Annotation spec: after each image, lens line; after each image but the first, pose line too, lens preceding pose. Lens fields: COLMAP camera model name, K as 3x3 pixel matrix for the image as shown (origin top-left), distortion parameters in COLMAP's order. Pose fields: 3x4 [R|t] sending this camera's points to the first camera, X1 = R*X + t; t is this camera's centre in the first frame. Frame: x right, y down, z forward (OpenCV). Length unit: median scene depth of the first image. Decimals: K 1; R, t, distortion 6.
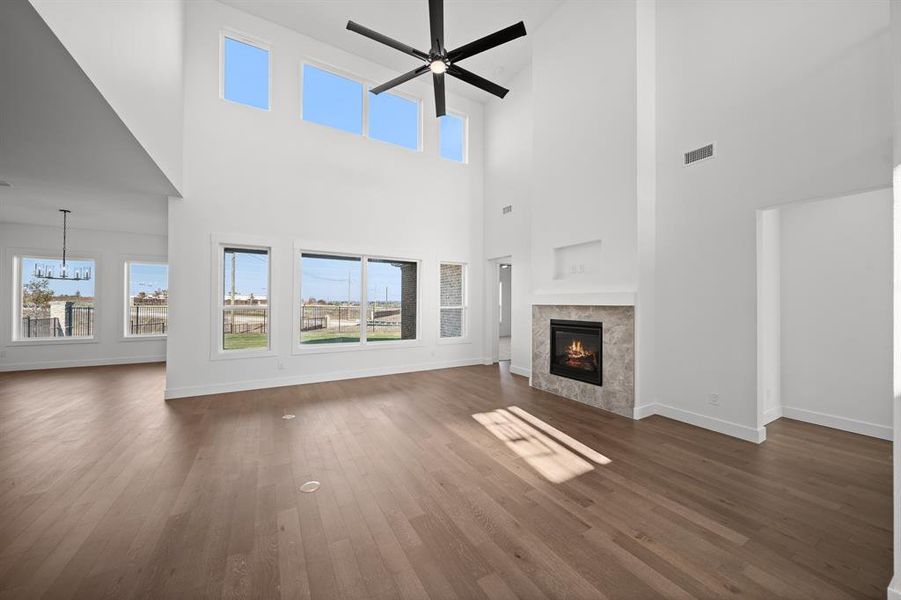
lens RADIAL K [[318.2, 0, 446.7], [0, 318.2, 300.3], [0, 0, 1]] dist [-0.000420, -0.000030]
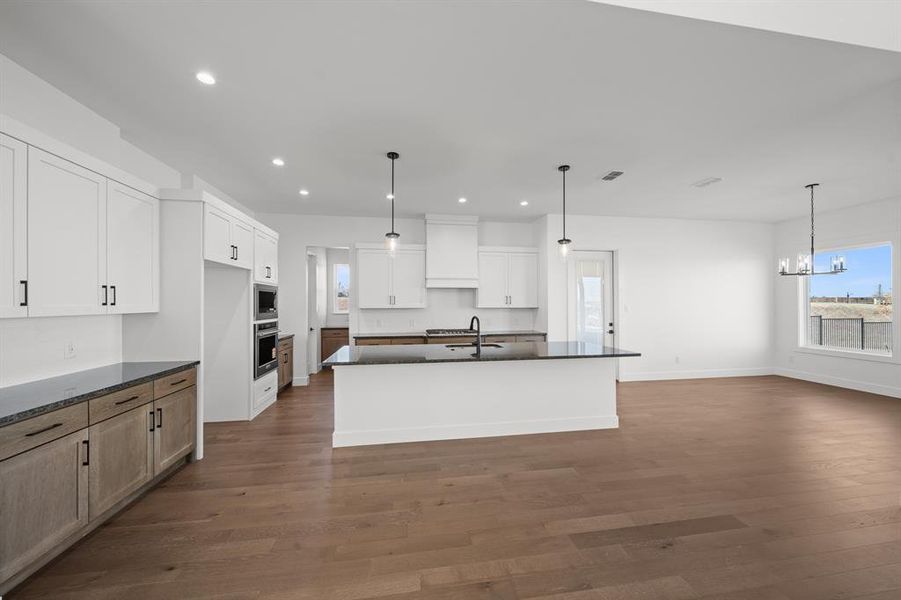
lens RADIAL K [[322.7, 0, 449.3], [0, 322.7, 302.5], [0, 0, 1]] dist [0.001334, -0.000015]
pose [[-0.350750, -0.004591, -0.936458, -0.199397], [0.004673, 0.999967, -0.006652, 0.002826], [0.936458, -0.006710, -0.350716, 0.545477]]
